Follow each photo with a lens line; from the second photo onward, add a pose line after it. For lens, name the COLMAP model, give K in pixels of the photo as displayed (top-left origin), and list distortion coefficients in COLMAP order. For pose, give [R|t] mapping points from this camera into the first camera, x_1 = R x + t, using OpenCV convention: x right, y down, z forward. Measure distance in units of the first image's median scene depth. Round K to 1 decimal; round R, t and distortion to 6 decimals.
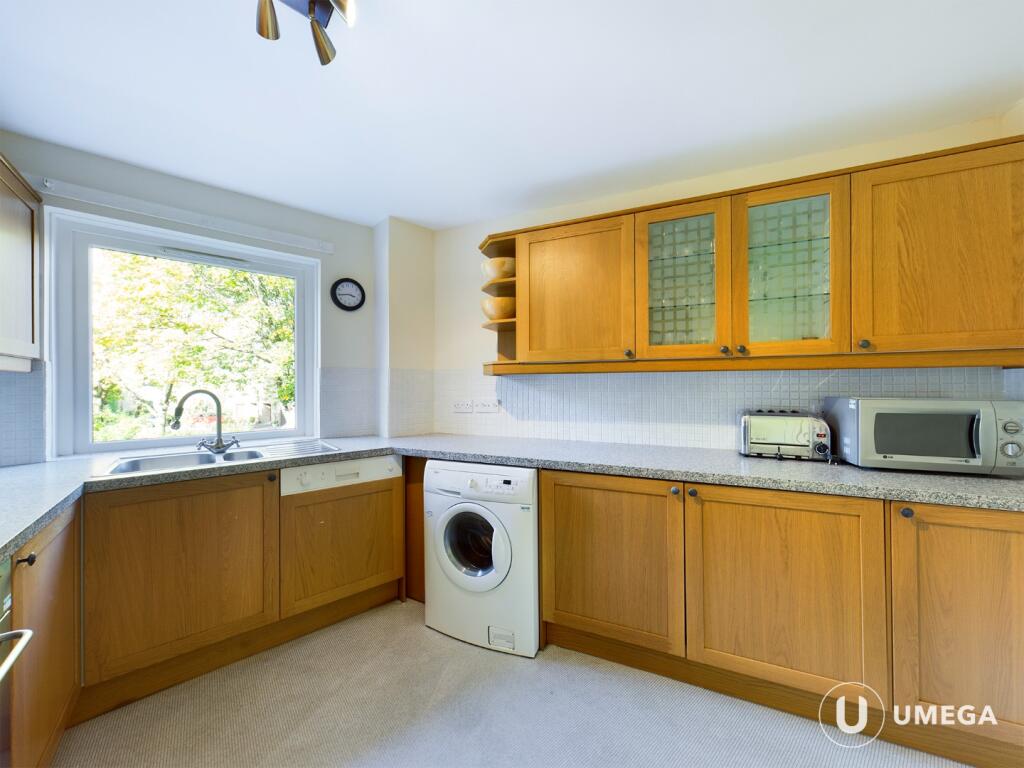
lens RADIAL K [[370.9, 0, 514.4], [0, 370.9, 383.0], [0, 0, 1]] dist [0.002229, -0.000567]
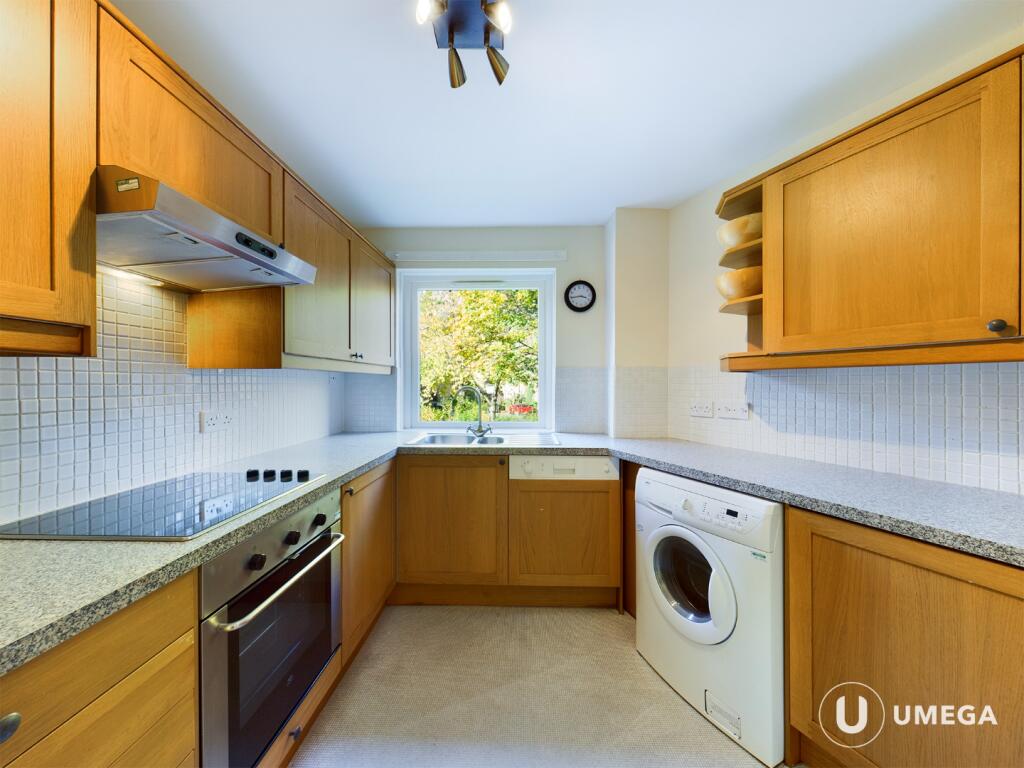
lens RADIAL K [[370.9, 0, 515.6], [0, 370.9, 384.0], [0, 0, 1]] dist [0.002229, -0.000567]
pose [[0.748140, 0.005152, -0.663521, 0.140120], [-0.000369, 0.999973, 0.007348, -0.000394], [0.663541, -0.005253, 0.748122, 0.134556]]
